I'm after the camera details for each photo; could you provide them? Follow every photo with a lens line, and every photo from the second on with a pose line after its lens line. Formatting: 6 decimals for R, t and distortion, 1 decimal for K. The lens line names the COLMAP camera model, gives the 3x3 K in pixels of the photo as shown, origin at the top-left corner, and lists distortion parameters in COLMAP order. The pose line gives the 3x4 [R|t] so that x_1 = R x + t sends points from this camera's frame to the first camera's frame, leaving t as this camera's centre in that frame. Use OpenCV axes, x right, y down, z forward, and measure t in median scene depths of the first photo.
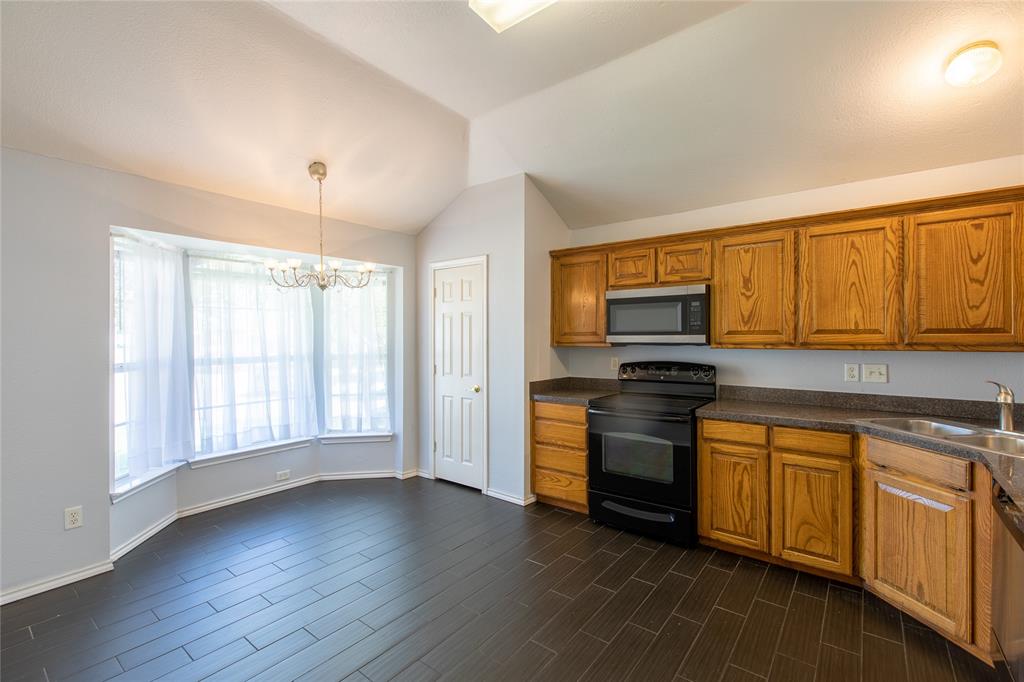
lens RADIAL K [[451.5, 0, 514.4], [0, 451.5, 336.9], [0, 0, 1]] dist [0.002474, 0.000192]
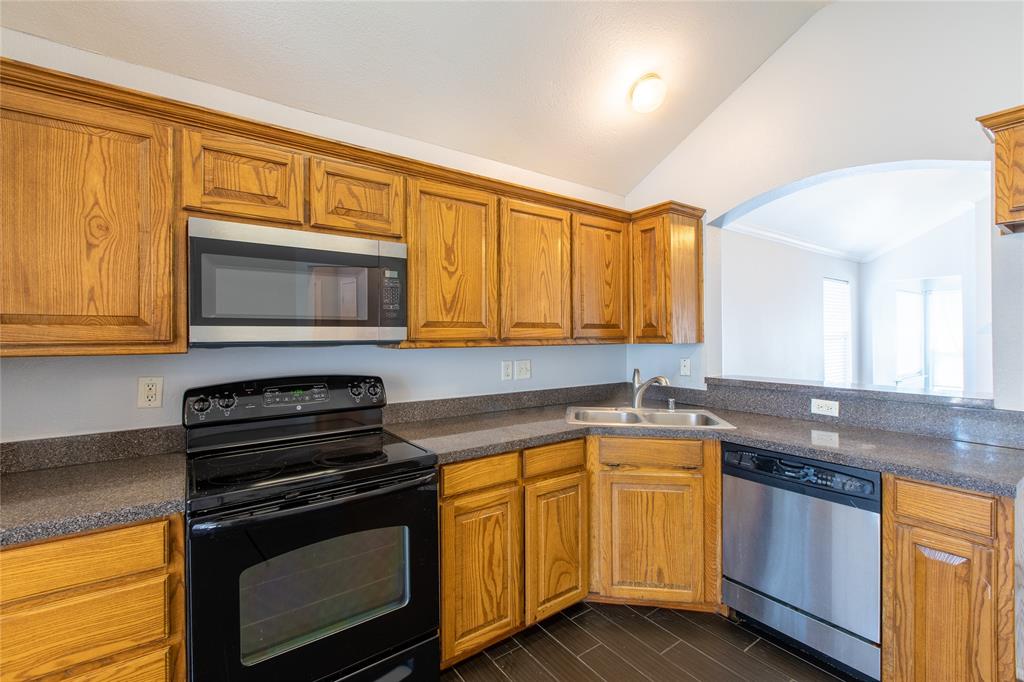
lens RADIAL K [[451.5, 0, 514.4], [0, 451.5, 336.9], [0, 0, 1]] dist [0.002474, 0.000192]
pose [[0.277717, -0.002112, 0.960661, -0.133260], [0.002666, 0.999995, 0.001428, 0.009347], [-0.960659, 0.002165, 0.277722, 0.747094]]
